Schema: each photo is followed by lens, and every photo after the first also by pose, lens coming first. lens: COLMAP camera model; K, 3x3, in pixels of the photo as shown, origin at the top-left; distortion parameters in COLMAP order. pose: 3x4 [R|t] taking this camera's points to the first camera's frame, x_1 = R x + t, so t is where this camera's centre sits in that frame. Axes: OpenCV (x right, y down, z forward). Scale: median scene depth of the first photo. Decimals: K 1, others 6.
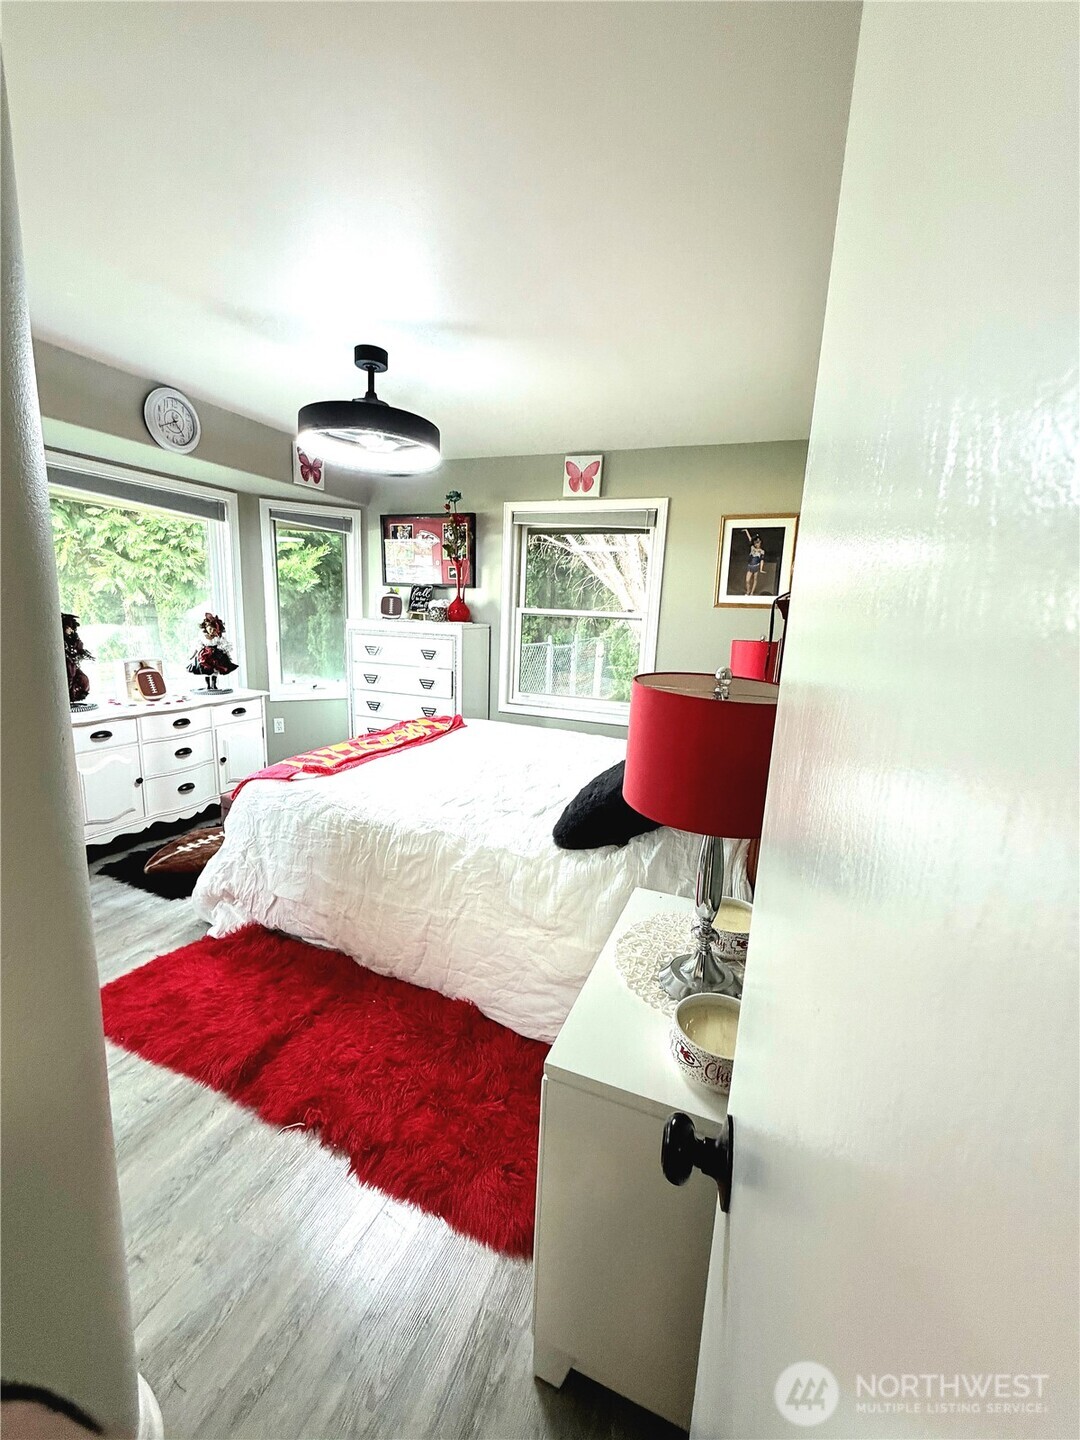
lens RADIAL K [[578.9, 0, 540.0], [0, 578.9, 720.0], [0, 0, 1]] dist [-0.000522, -0.000154]
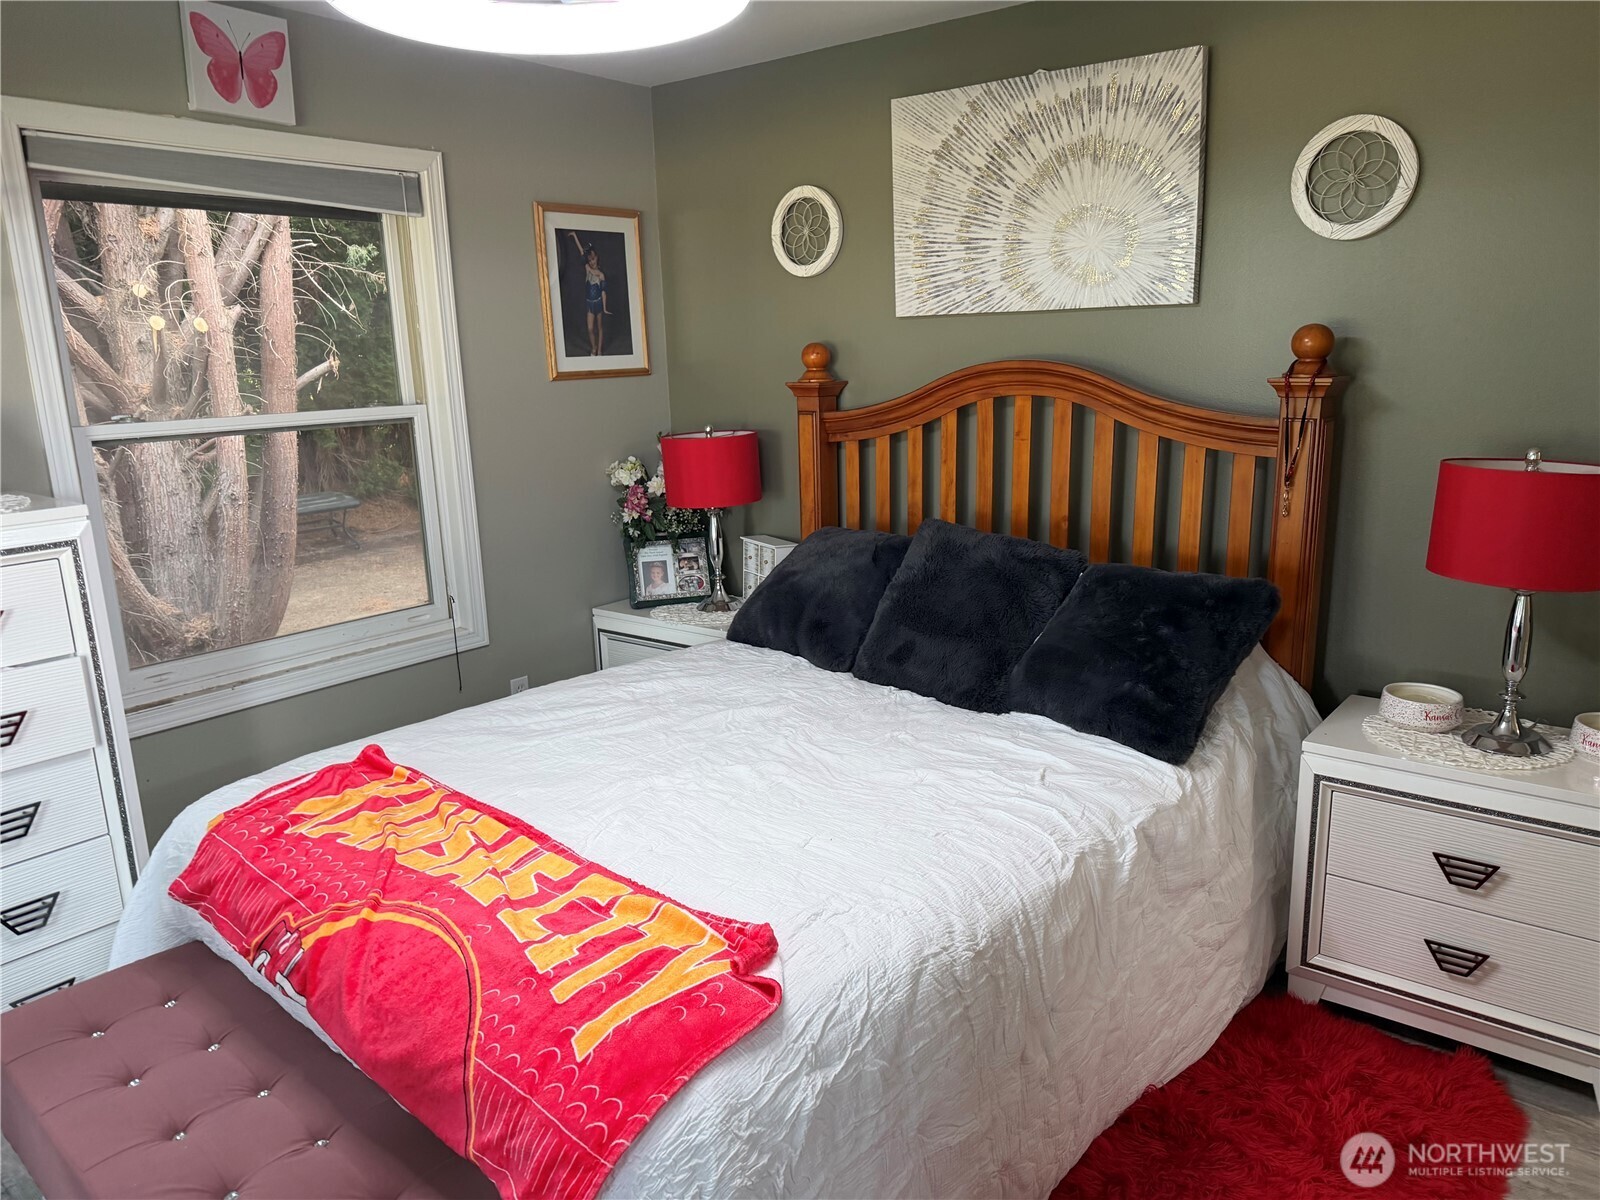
lens RADIAL K [[1123.9, 0, 801.9], [0, 1123.9, 630.8], [0, 0, 1]] dist [0.076680, -0.114385]
pose [[0.279737, -0.282185, 0.917671, -0.649294], [0.223383, 0.948728, 0.223640, -0.164097], [-0.933728, 0.142431, 0.328429, 0.500778]]
